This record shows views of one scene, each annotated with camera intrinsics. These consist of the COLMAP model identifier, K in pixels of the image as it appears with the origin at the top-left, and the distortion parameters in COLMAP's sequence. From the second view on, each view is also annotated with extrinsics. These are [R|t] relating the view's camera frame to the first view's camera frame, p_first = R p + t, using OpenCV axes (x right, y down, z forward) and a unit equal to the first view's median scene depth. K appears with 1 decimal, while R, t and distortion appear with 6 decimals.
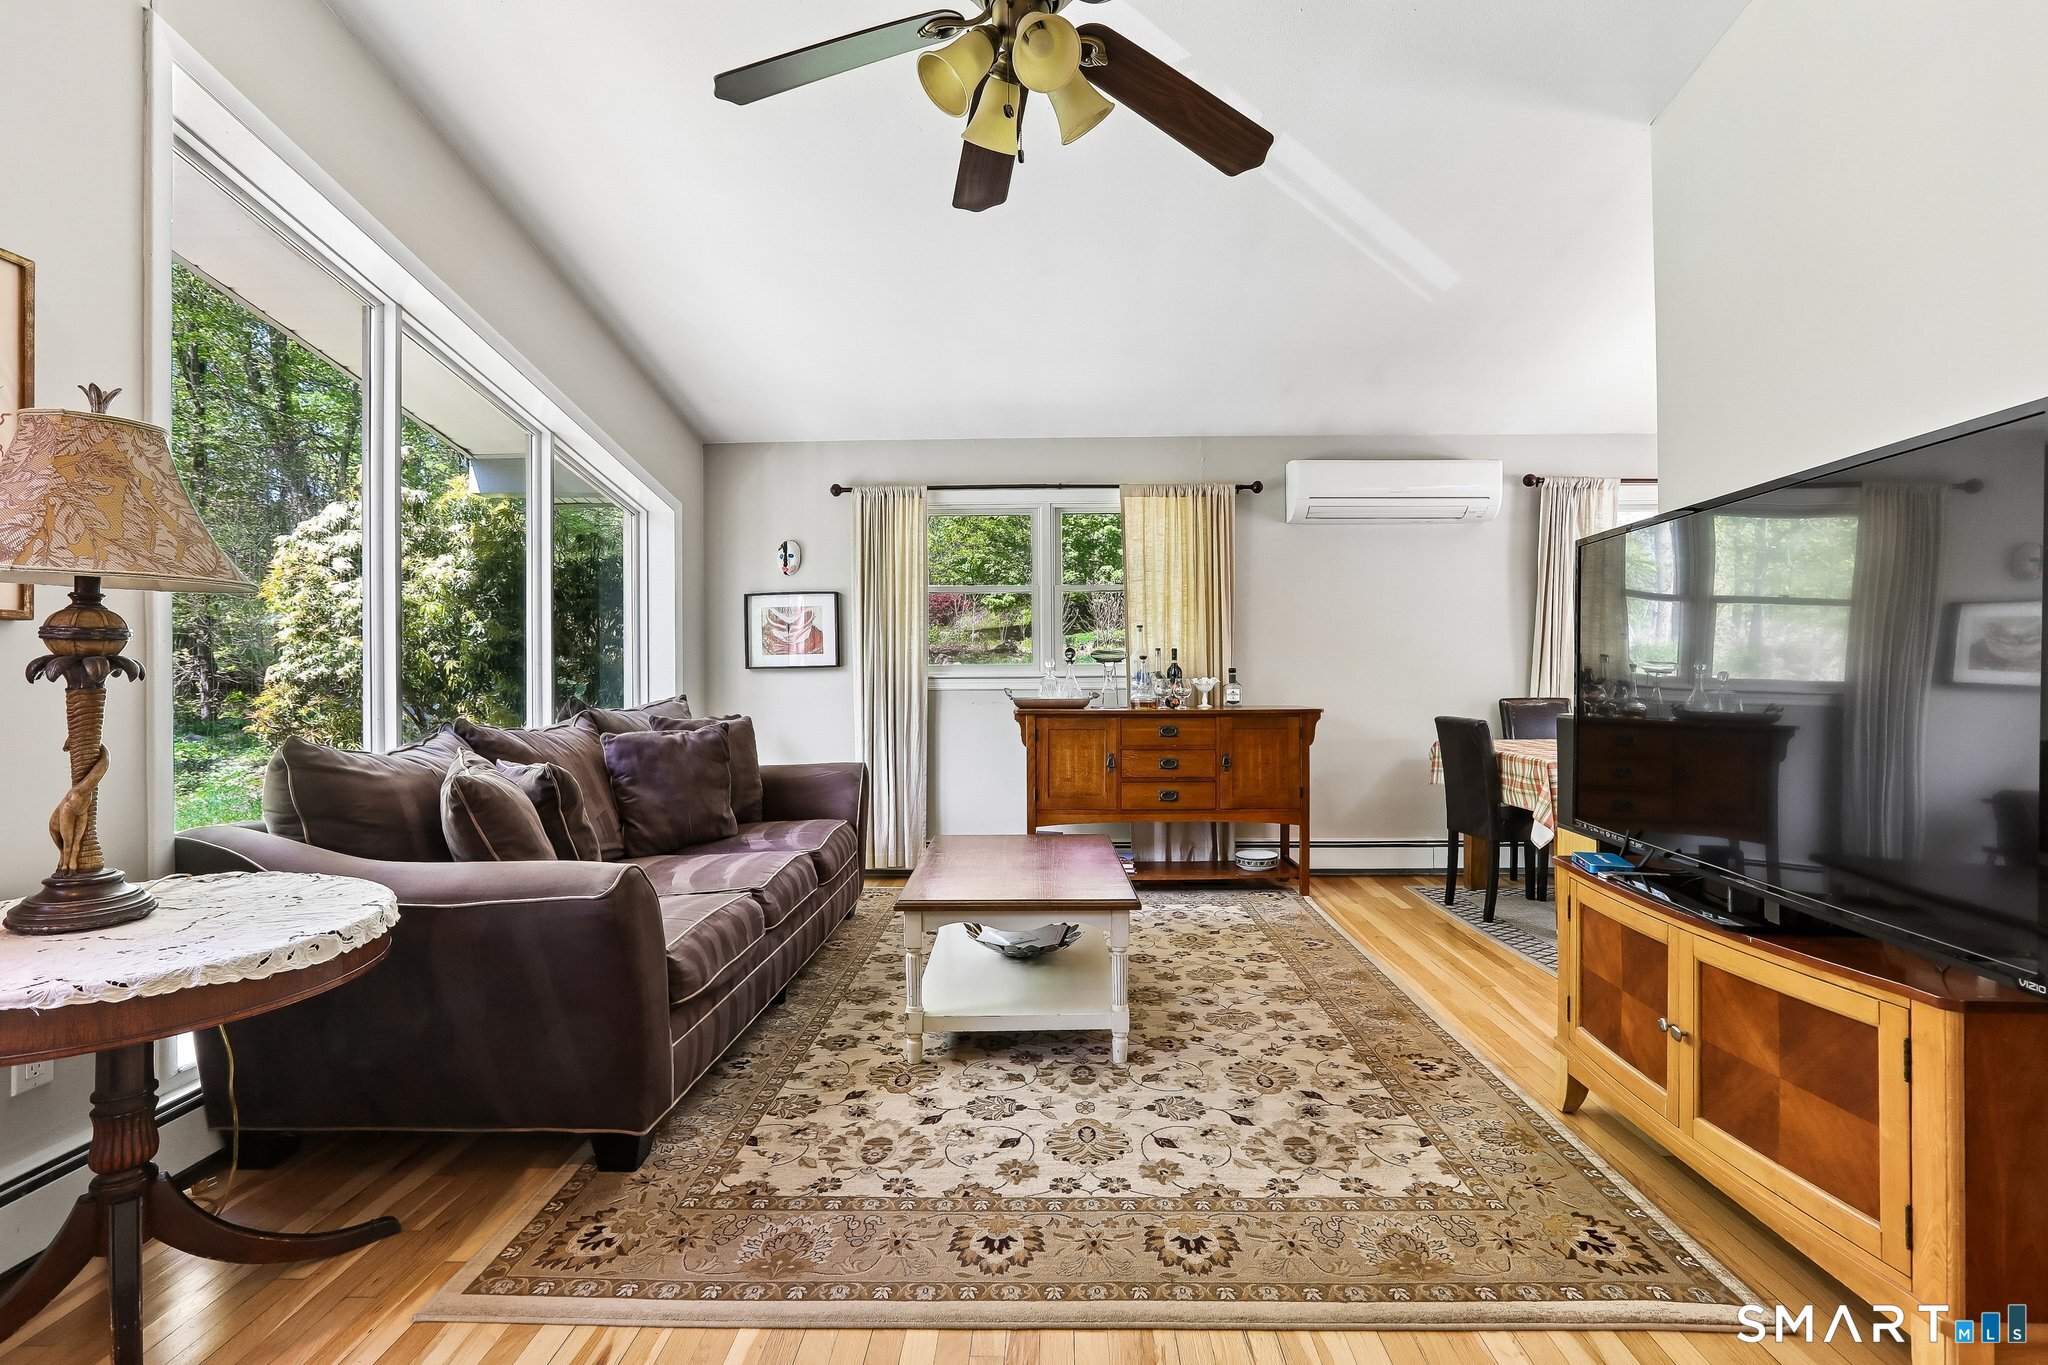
lens RADIAL K [[939.8, 0, 1019.8], [0, 939.8, 676.9], [0, 0, 1]] dist [-0.042112, 0.021558]
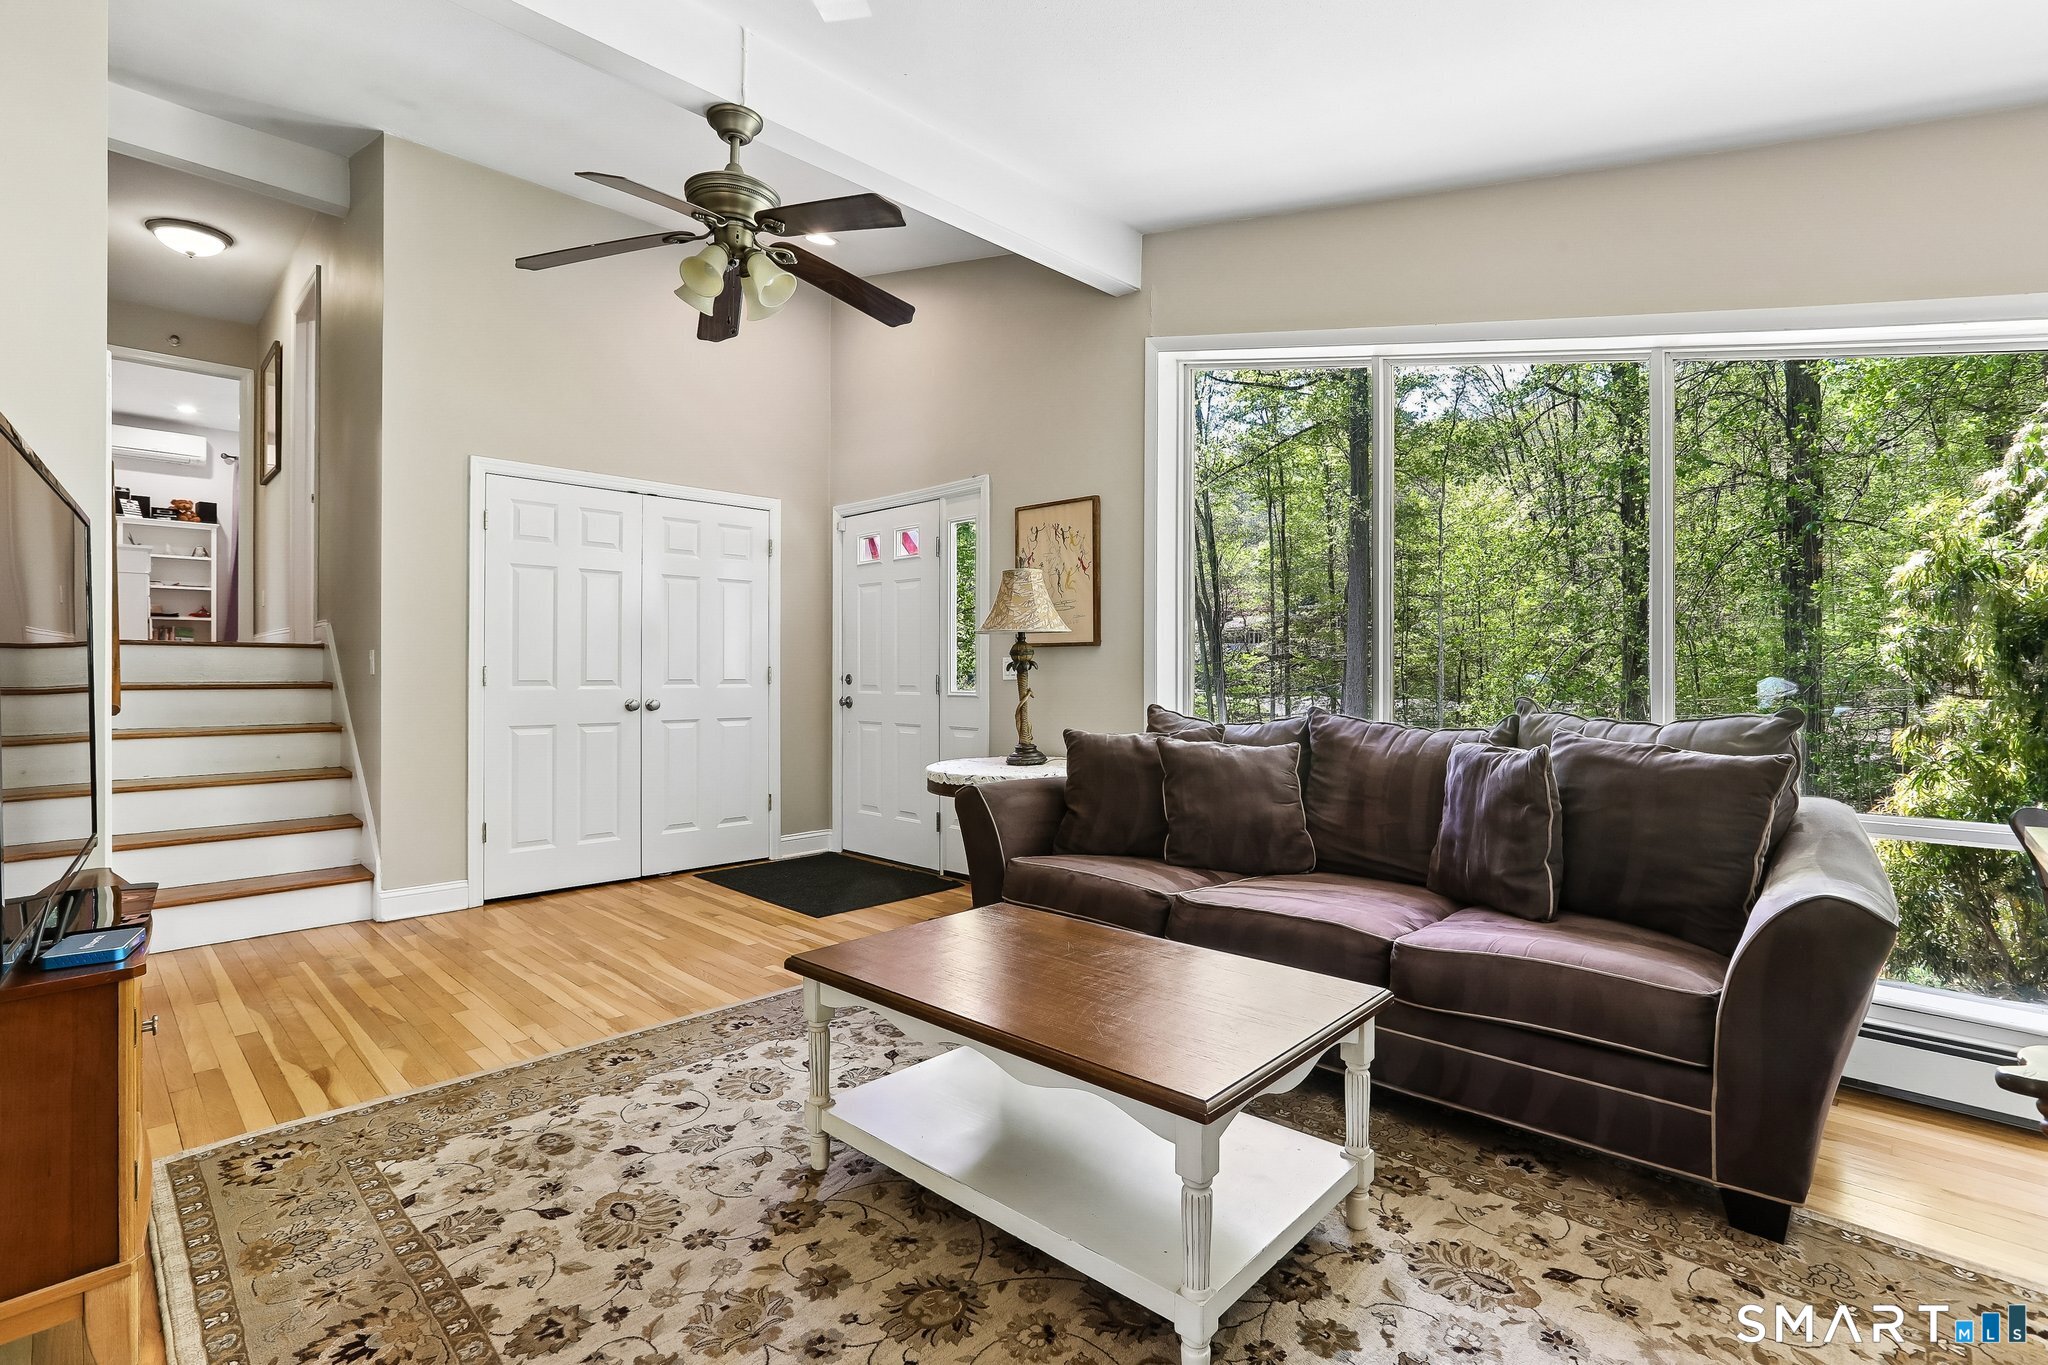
lens RADIAL K [[951.6, 0, 1034.9], [0, 951.6, 671.1], [0, 0, 1]] dist [-0.028463, 0.014981]
pose [[-0.663144, 0.003611, -0.748483, 0.615302], [-0.003292, 0.999965, 0.007741, -0.008806], [0.748485, 0.007597, -0.663109, 1.764196]]
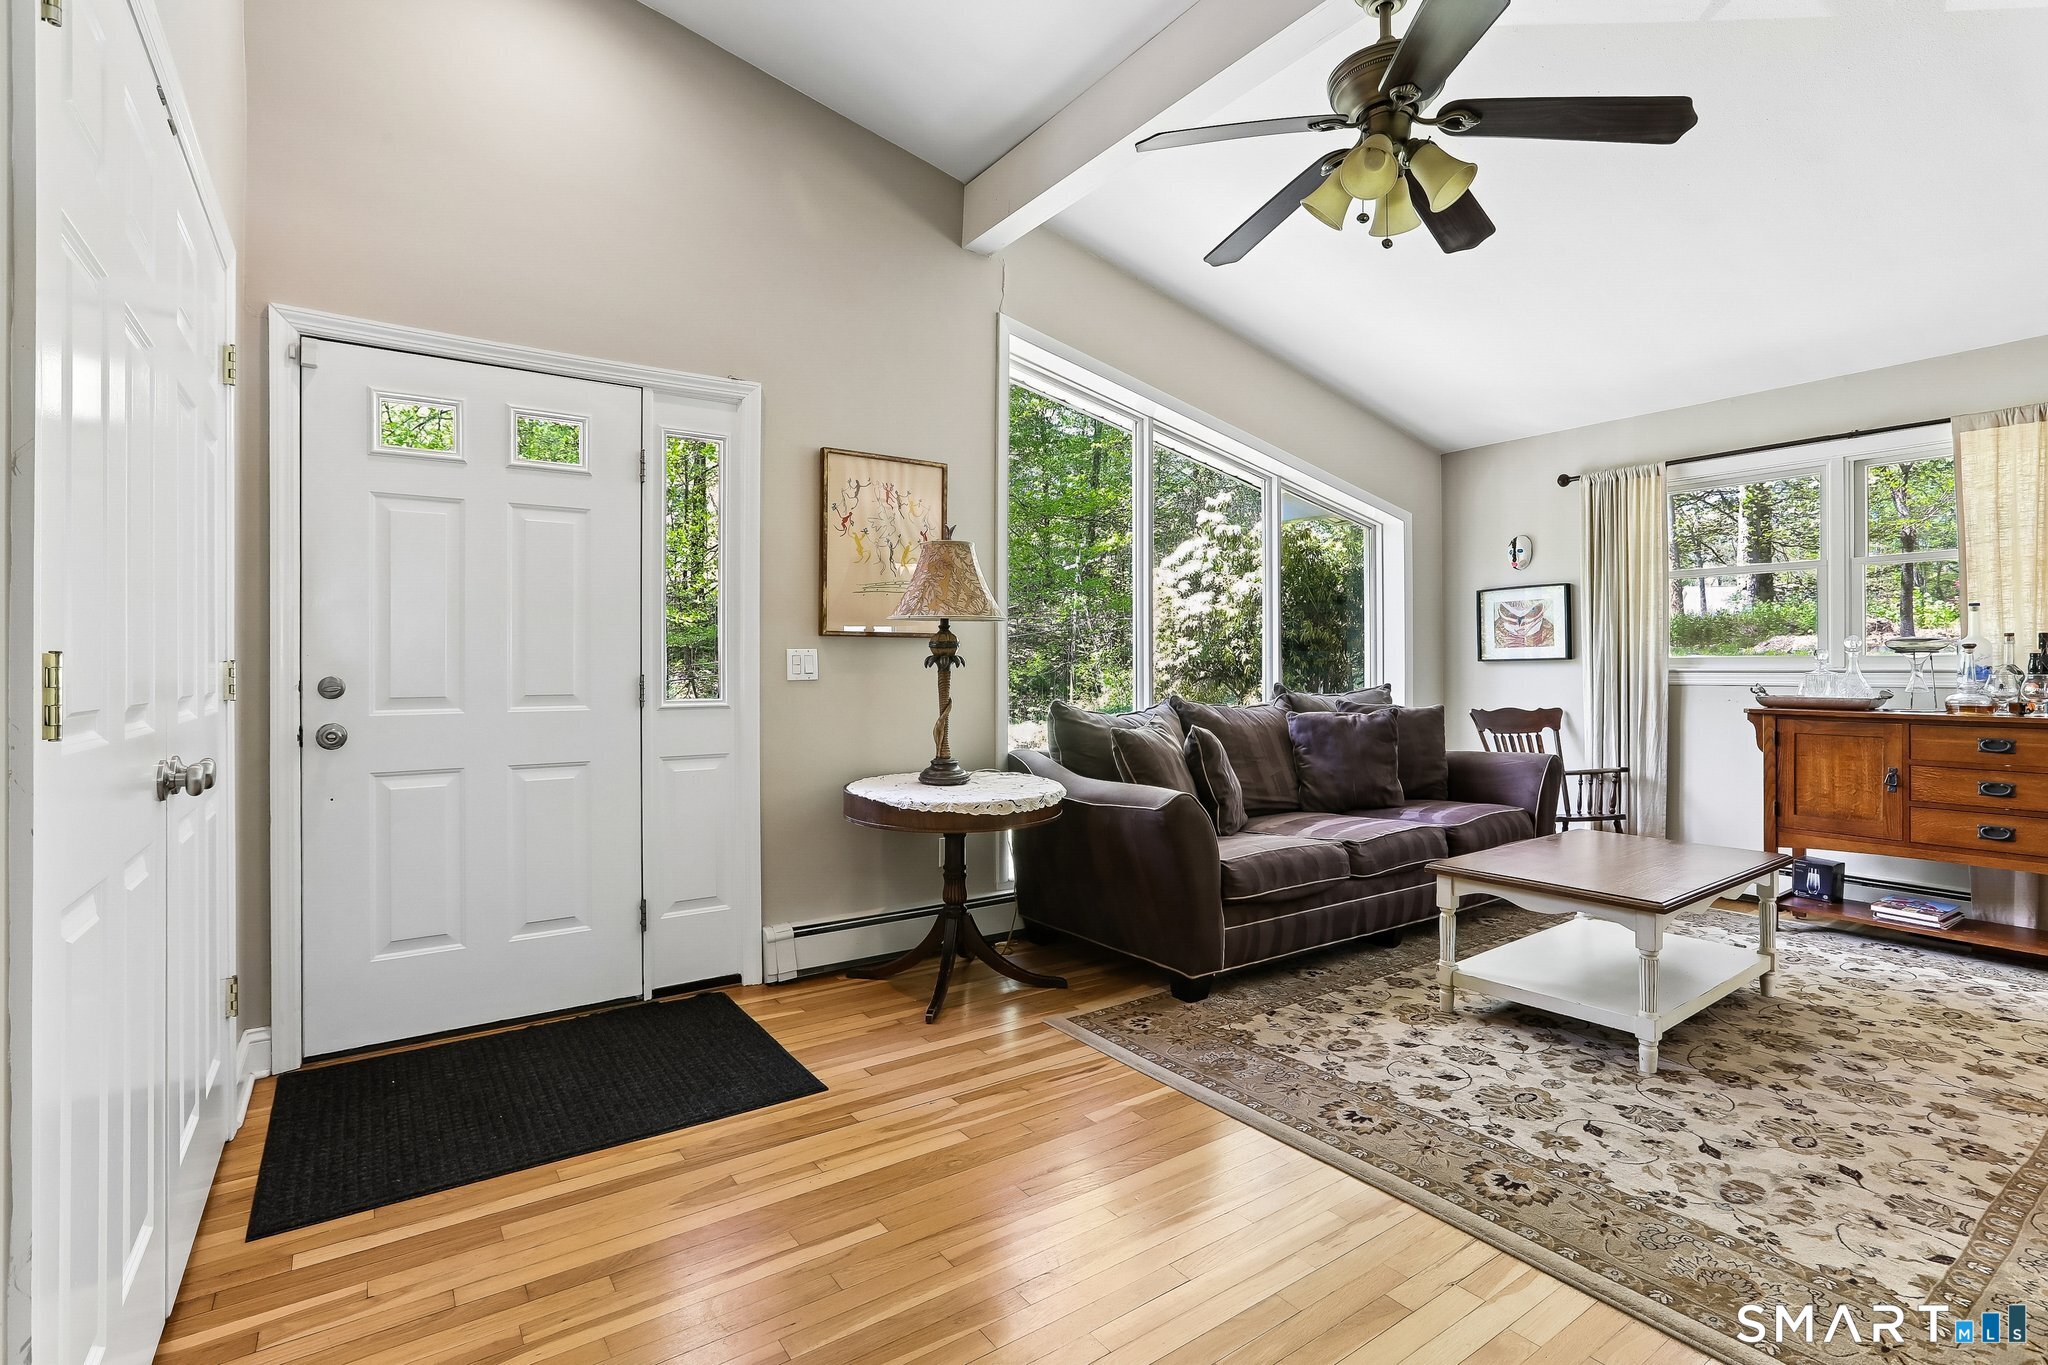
lens RADIAL K [[951.6, 0, 1034.9], [0, 951.6, 671.1], [0, 0, 1]] dist [-0.028463, 0.014981]
pose [[0.605496, 0.008224, -0.795806, 0.523269], [-0.006434, 0.999965, 0.005438, -0.000012], [0.795822, 0.001828, 0.605528, -0.090841]]
